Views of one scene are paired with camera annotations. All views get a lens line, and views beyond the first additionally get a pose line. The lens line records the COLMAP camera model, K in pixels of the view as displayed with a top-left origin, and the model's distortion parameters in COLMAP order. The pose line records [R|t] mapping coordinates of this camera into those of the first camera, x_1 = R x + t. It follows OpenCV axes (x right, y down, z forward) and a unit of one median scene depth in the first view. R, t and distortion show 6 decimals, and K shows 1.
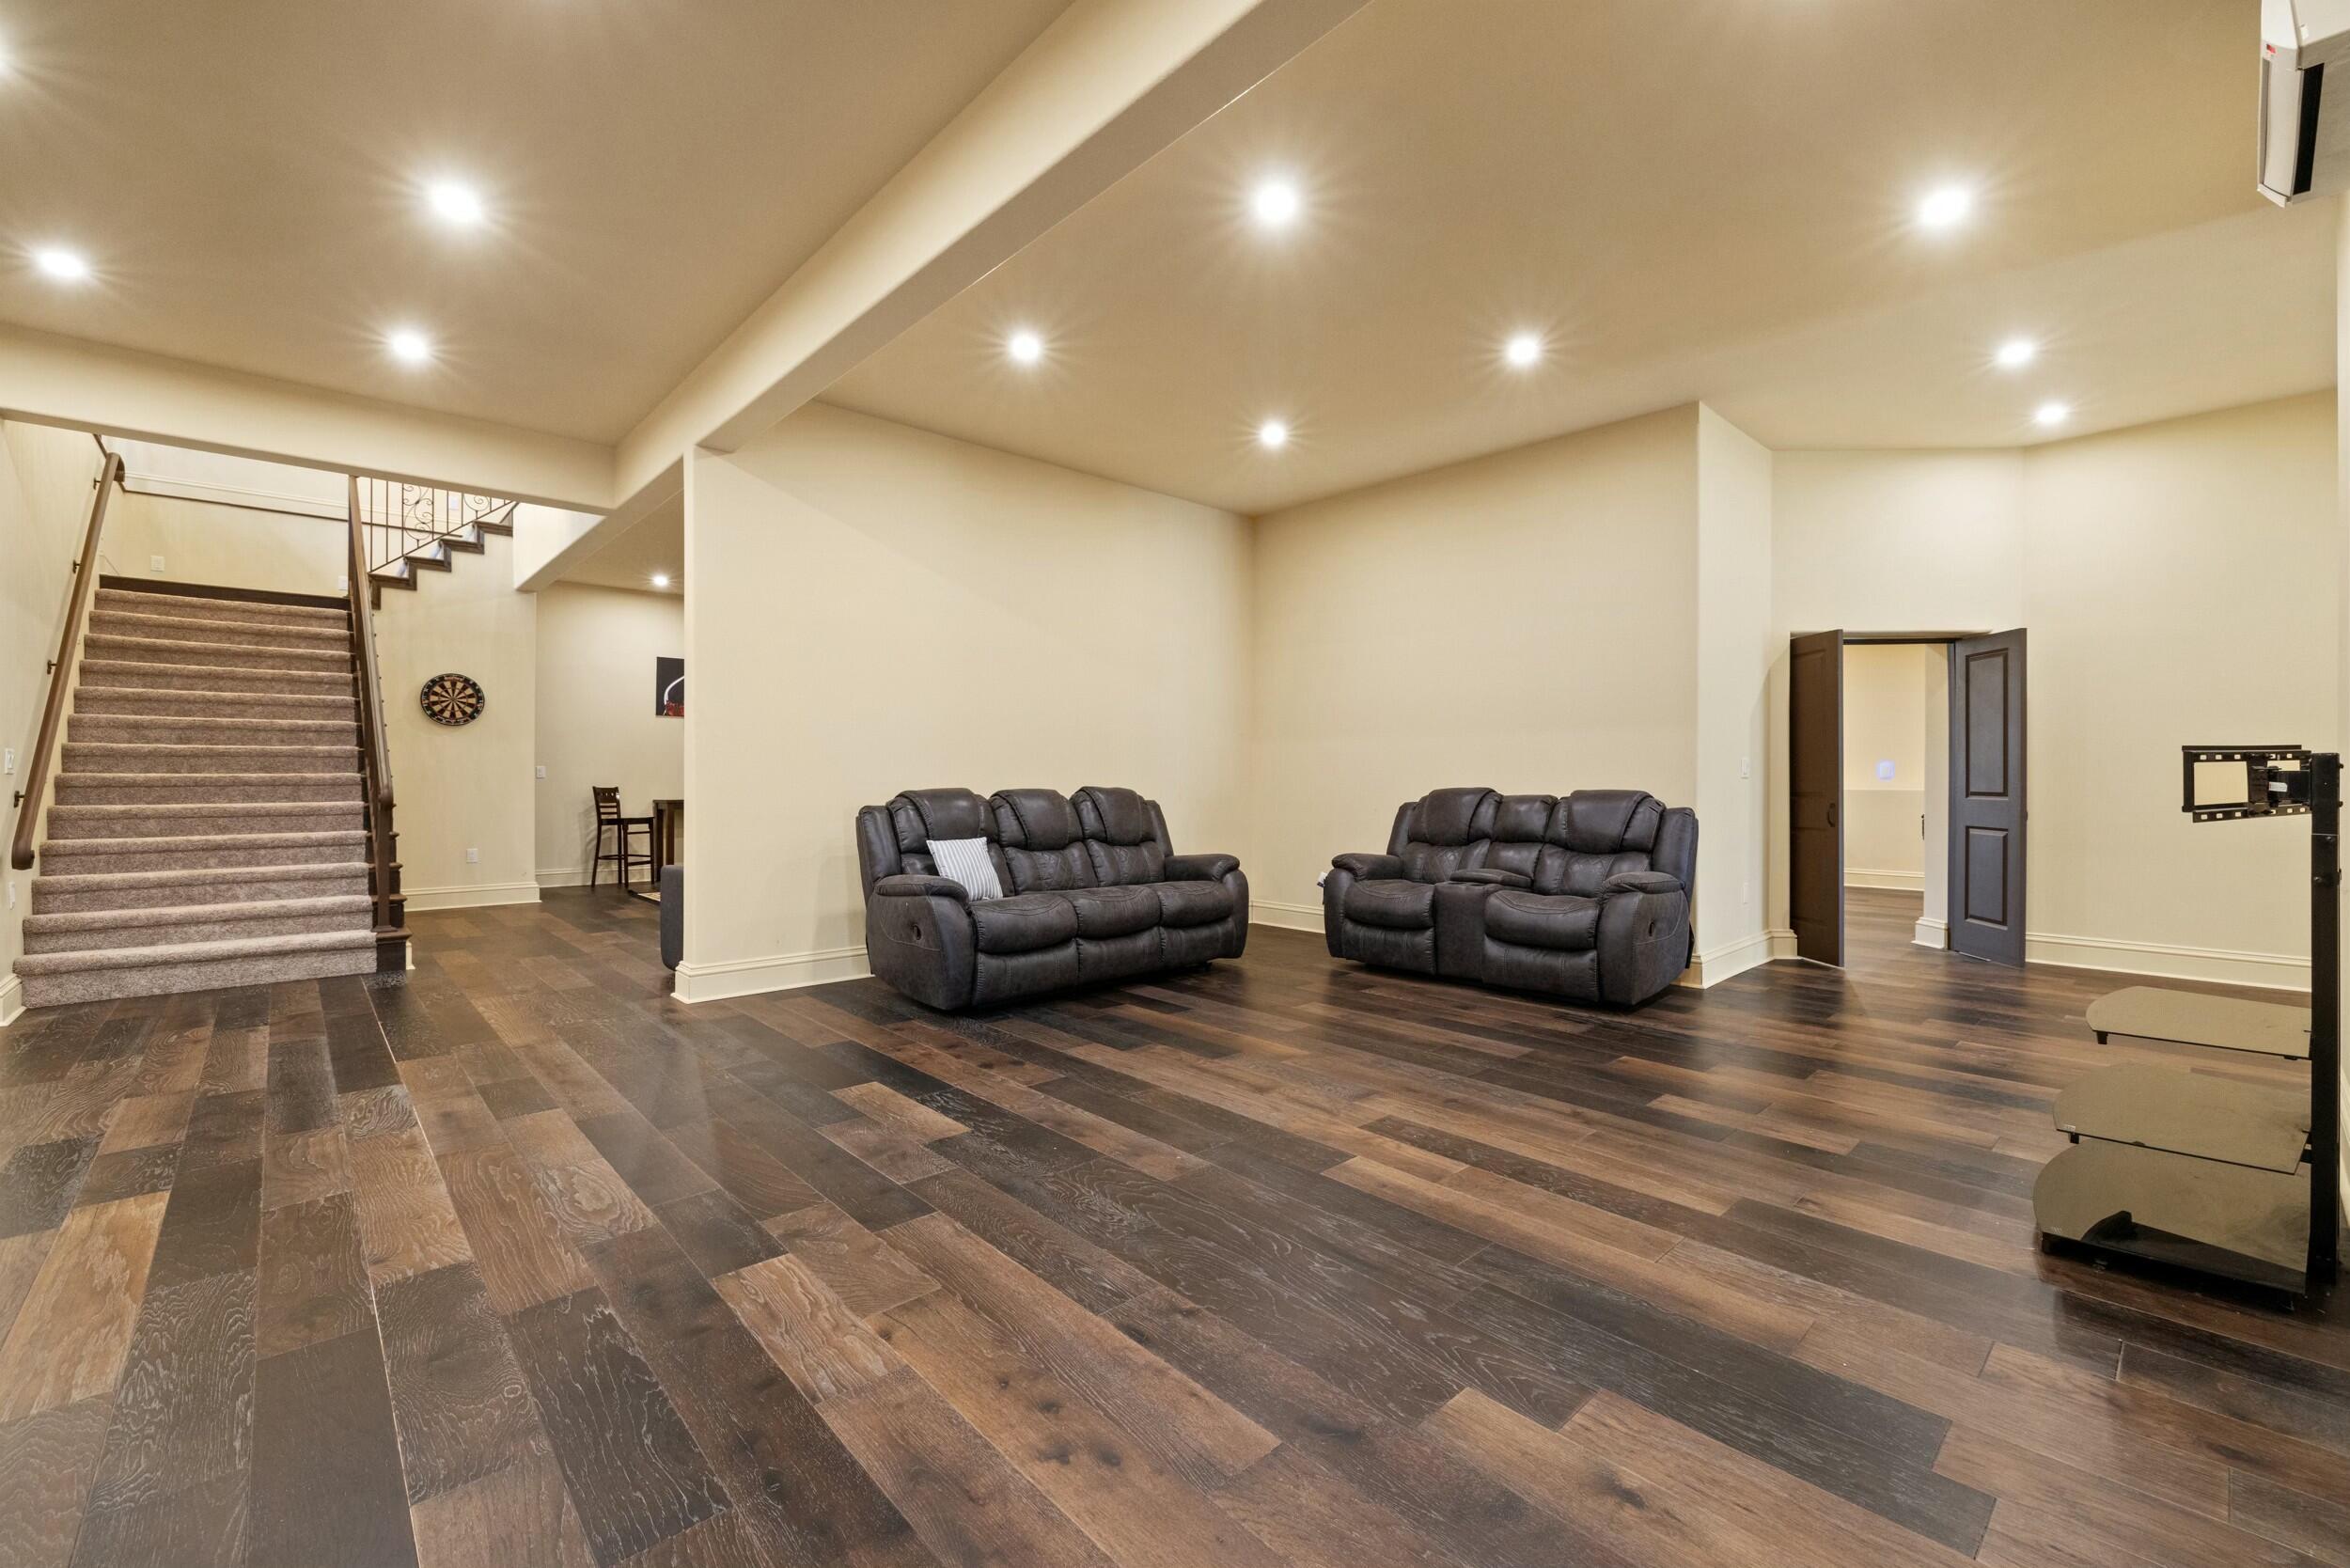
lens RADIAL K [[982.2, 0, 1169.9], [0, 982.2, 775.9], [0, 0, 1]] dist [-0.001398, 0.000038]
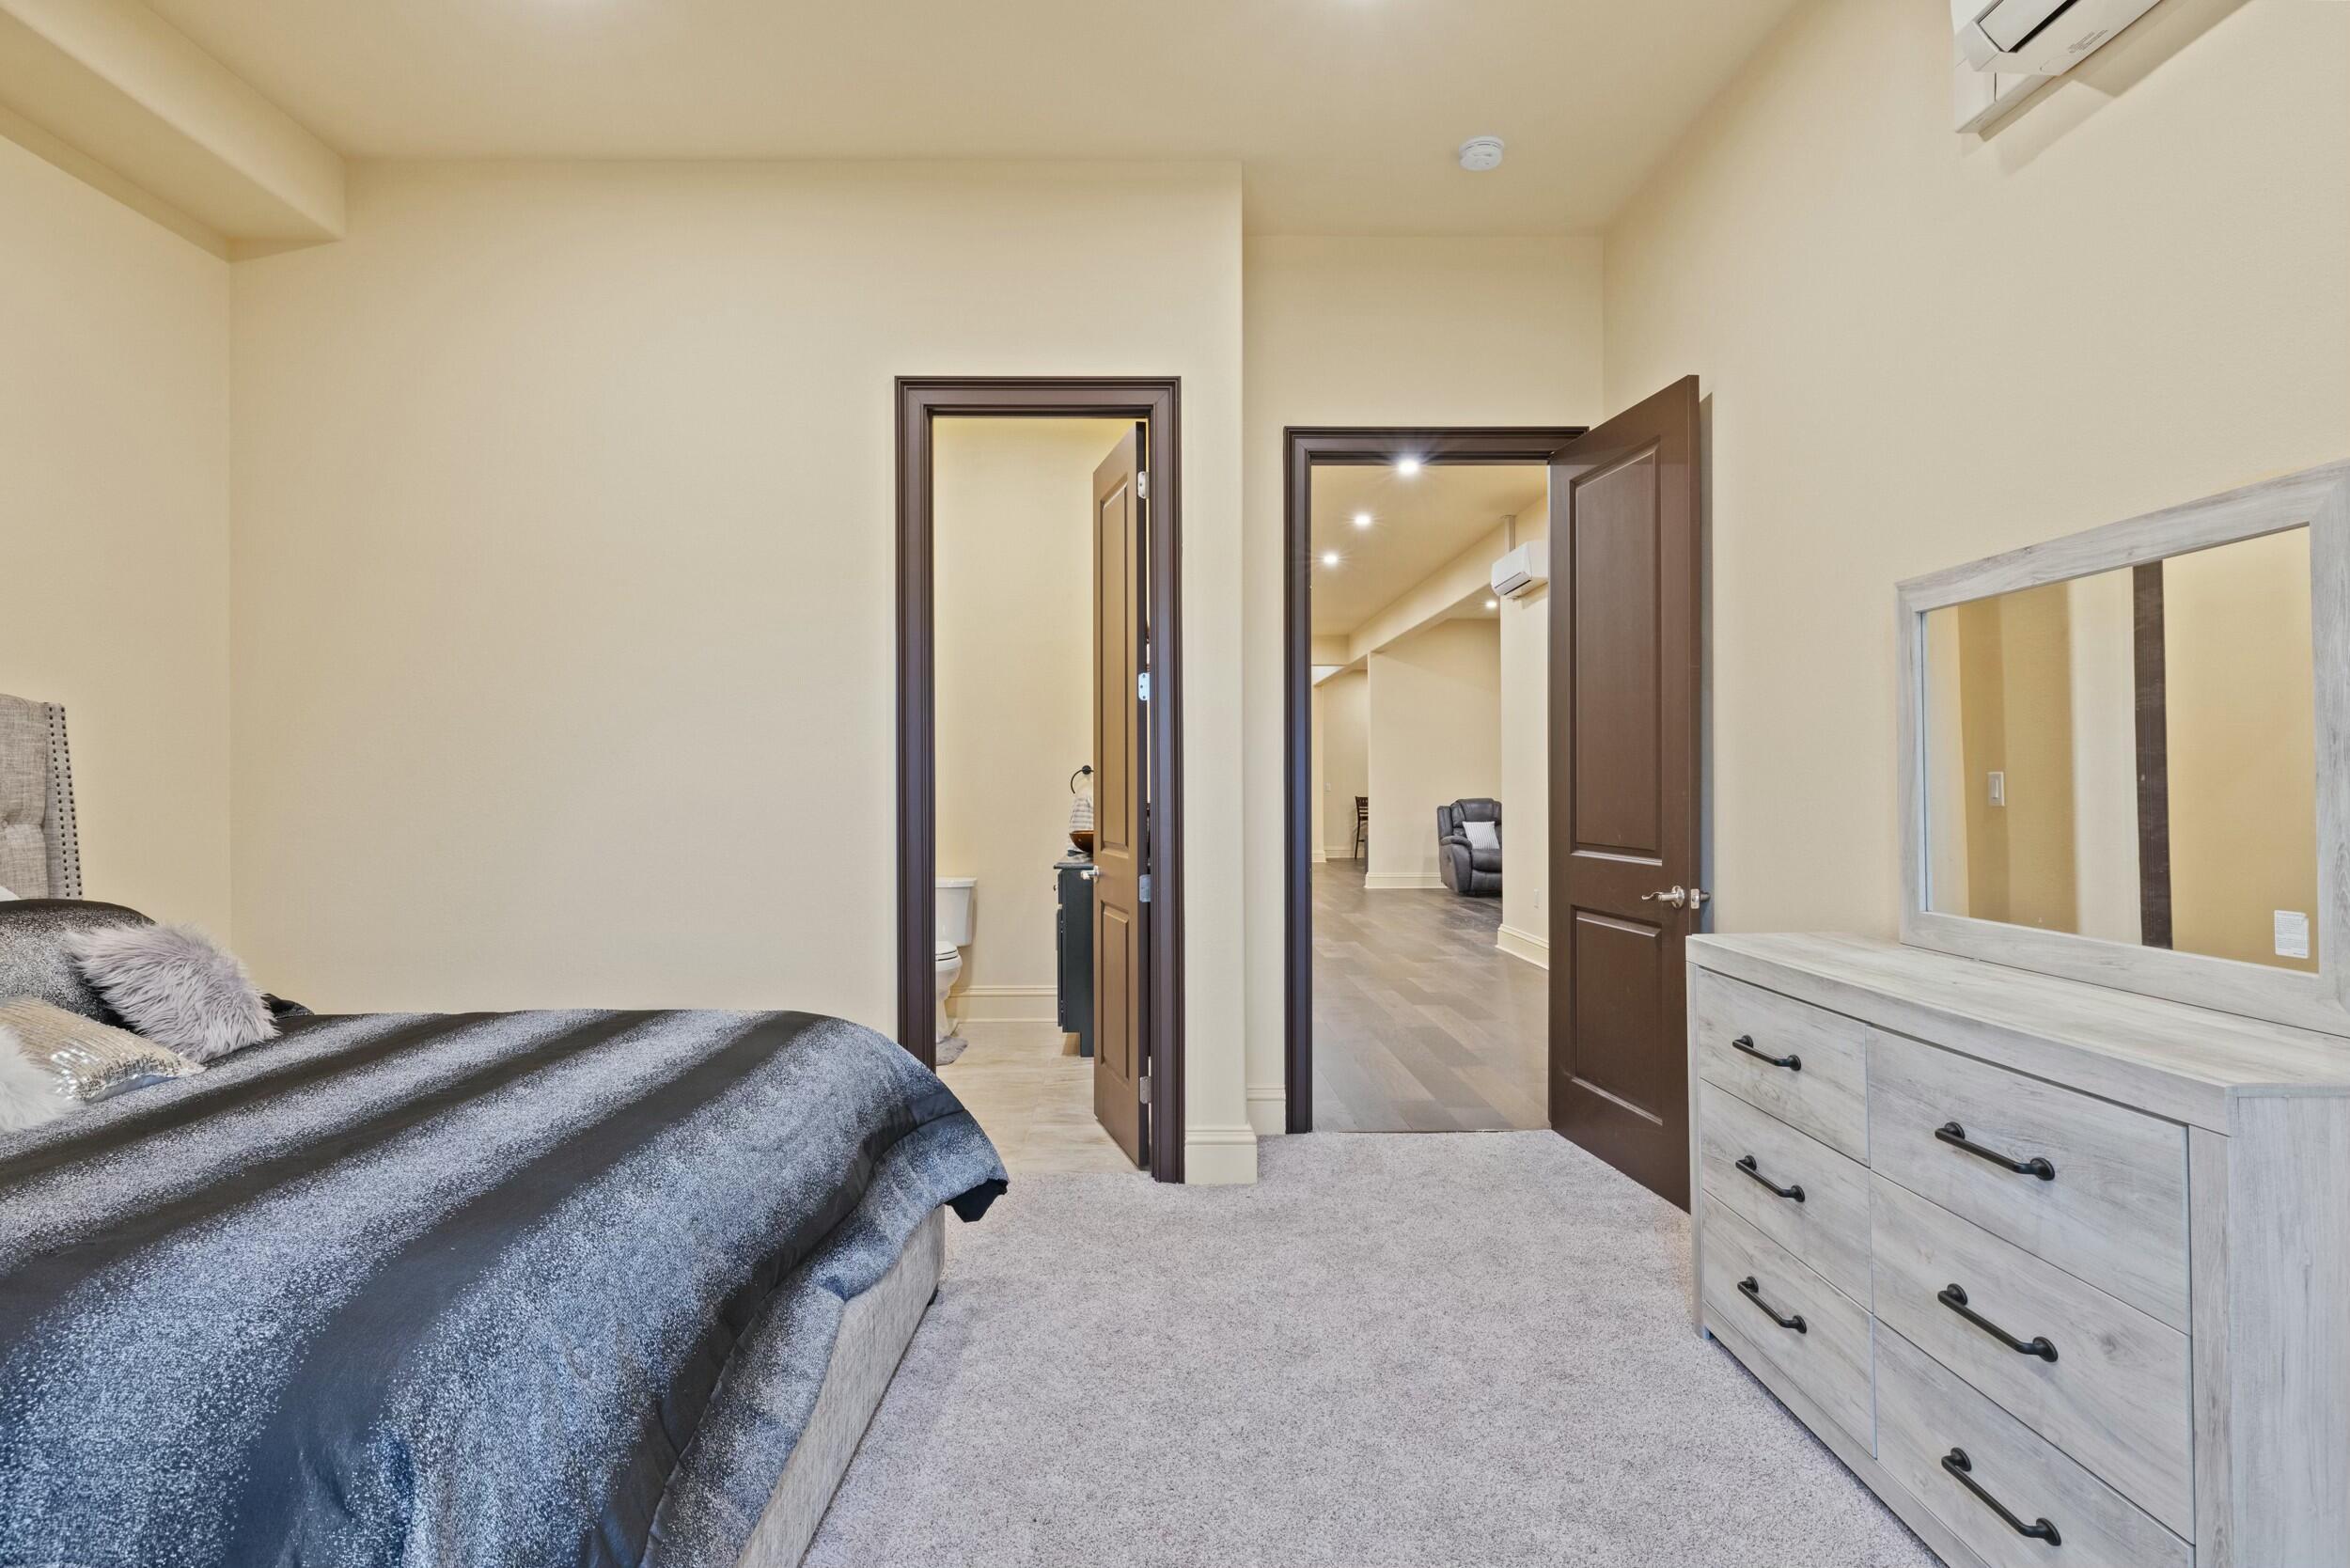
lens RADIAL K [[1276.4, 0, 1172.7], [0, 1276.4, 777.5], [0, 0, 1]] dist [0.000525, 0.000011]
pose [[0.760202, -0.004682, -0.649670, 1.040886], [0.004980, 0.999987, -0.001380, -0.031256], [0.649668, -0.002186, 0.760215, -1.490491]]
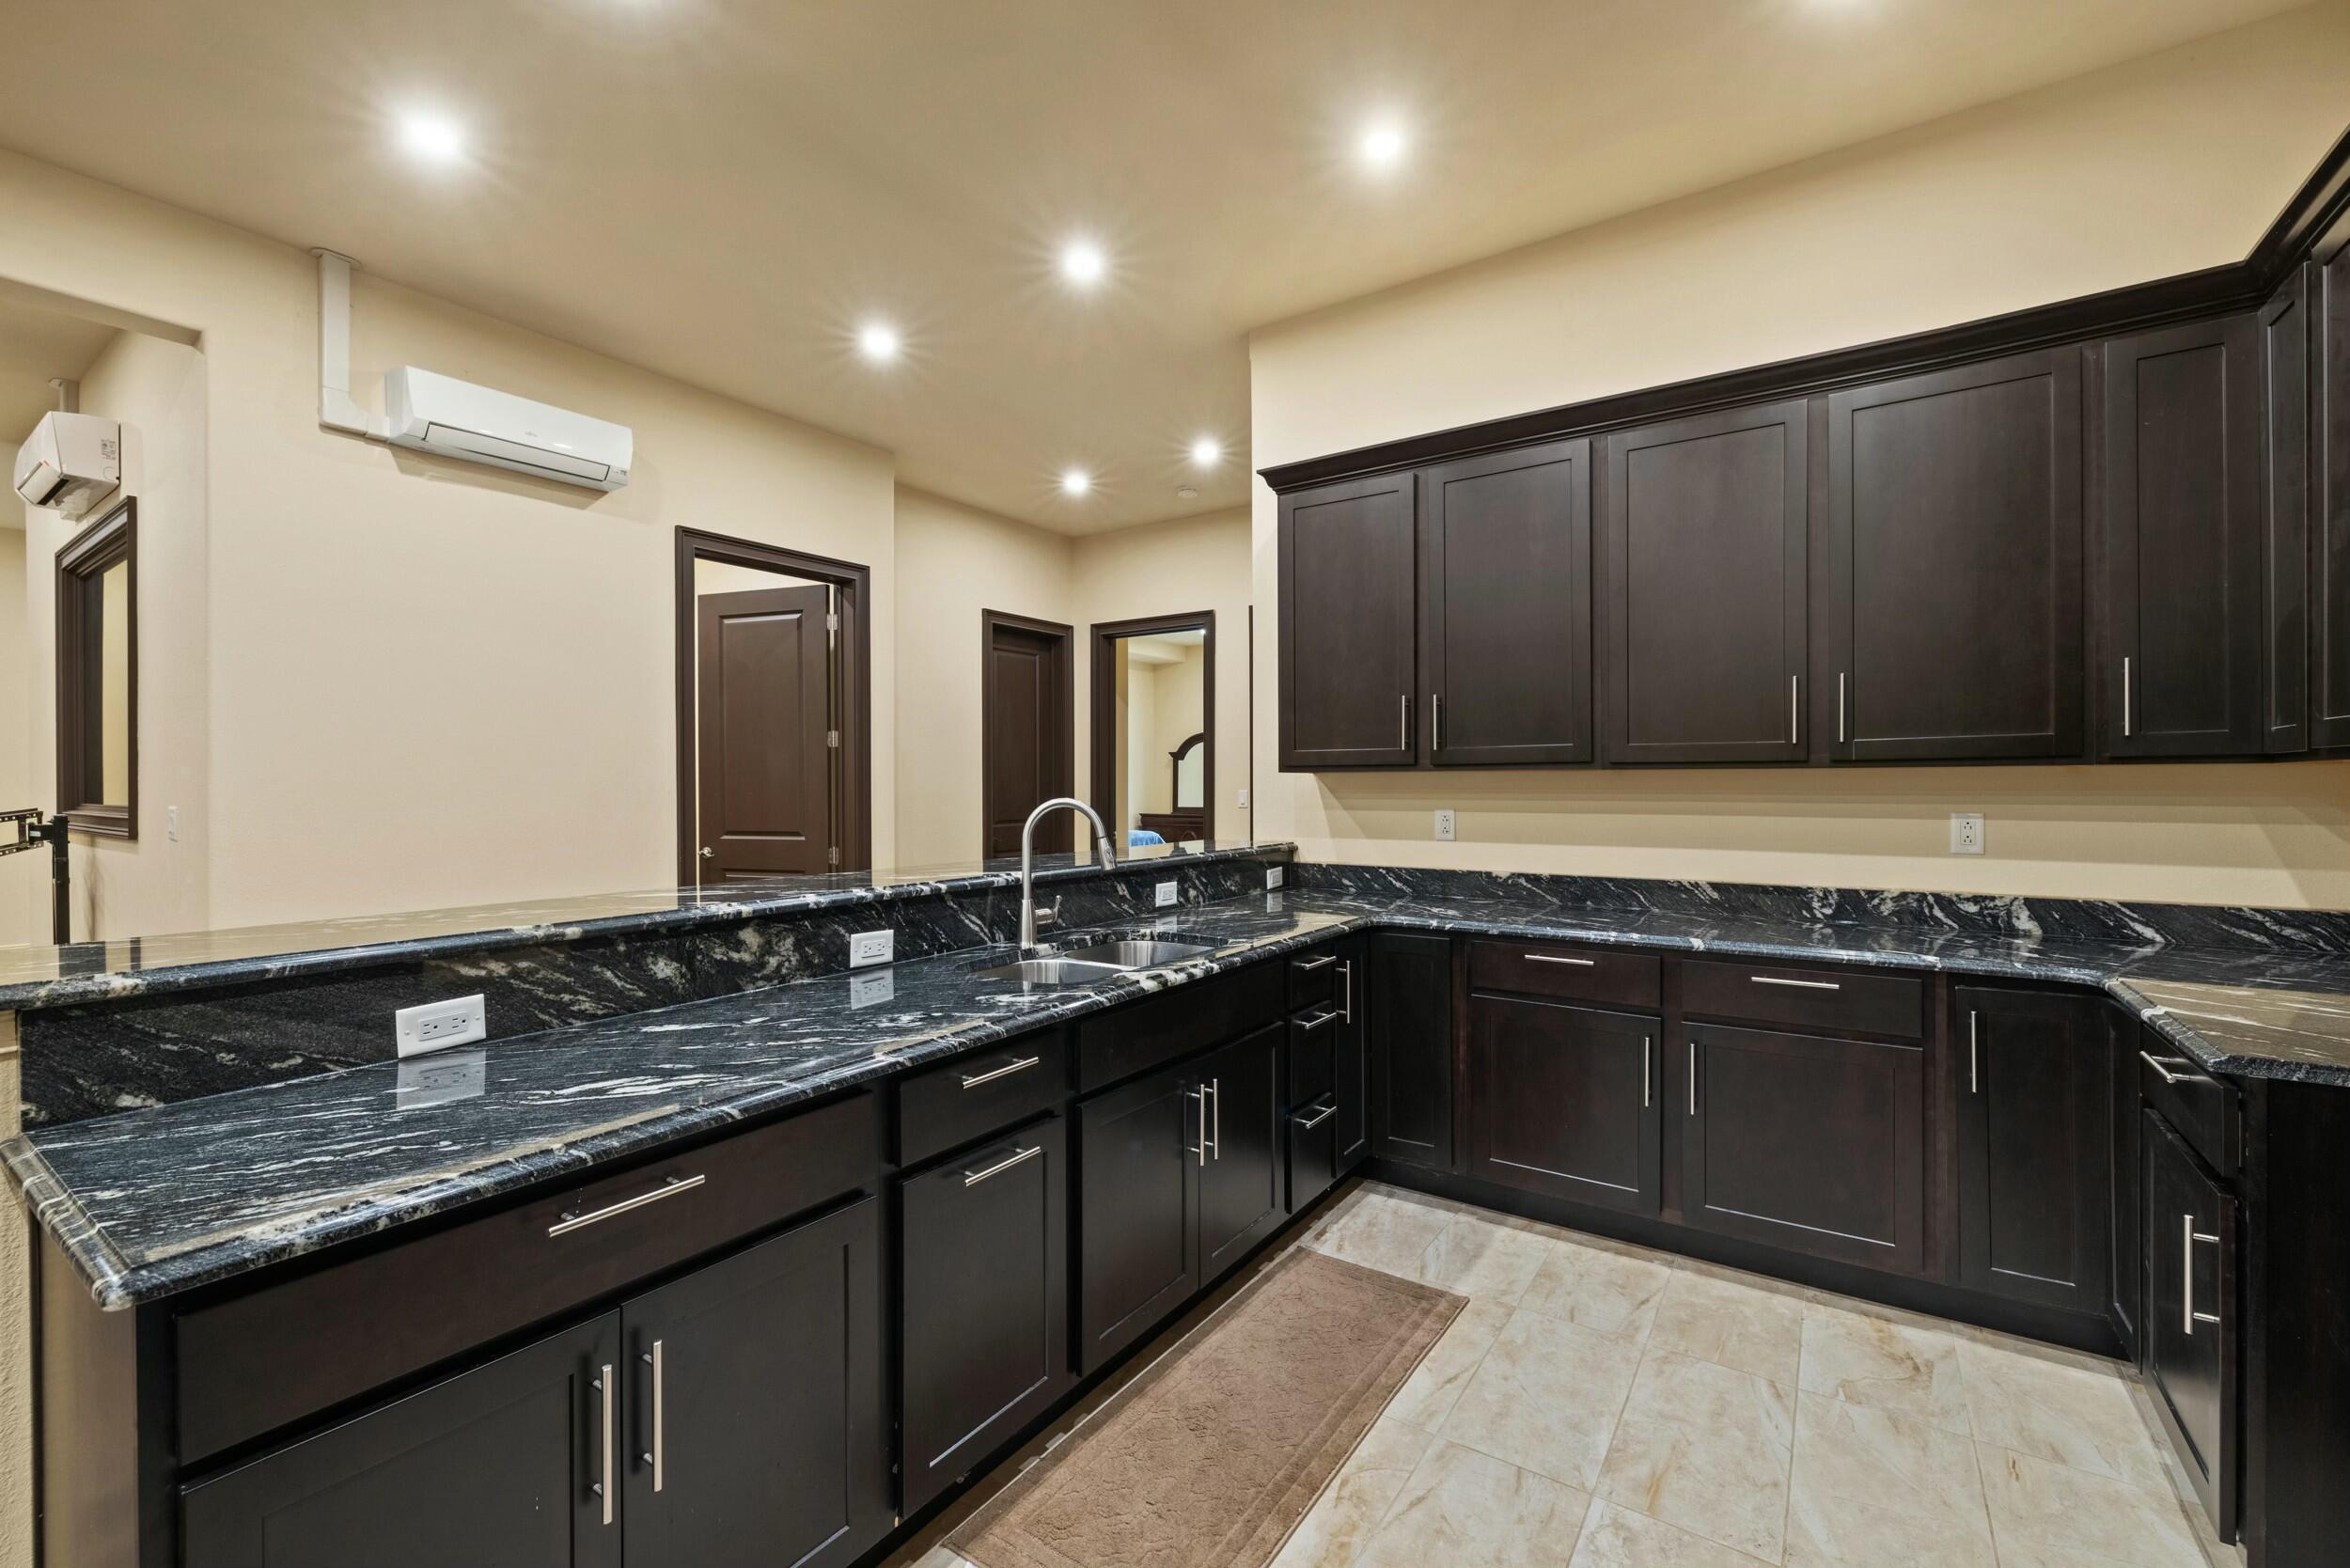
lens RADIAL K [[982.2, 0, 1170.5], [0, 982.2, 777.0], [0, 0, 1]] dist [-0.001398, 0.000038]
pose [[-0.223983, 0.005746, 0.974576, -0.471790], [0.002941, 0.999982, -0.005220, -0.033156], [-0.974589, 0.001697, -0.223996, -0.272865]]
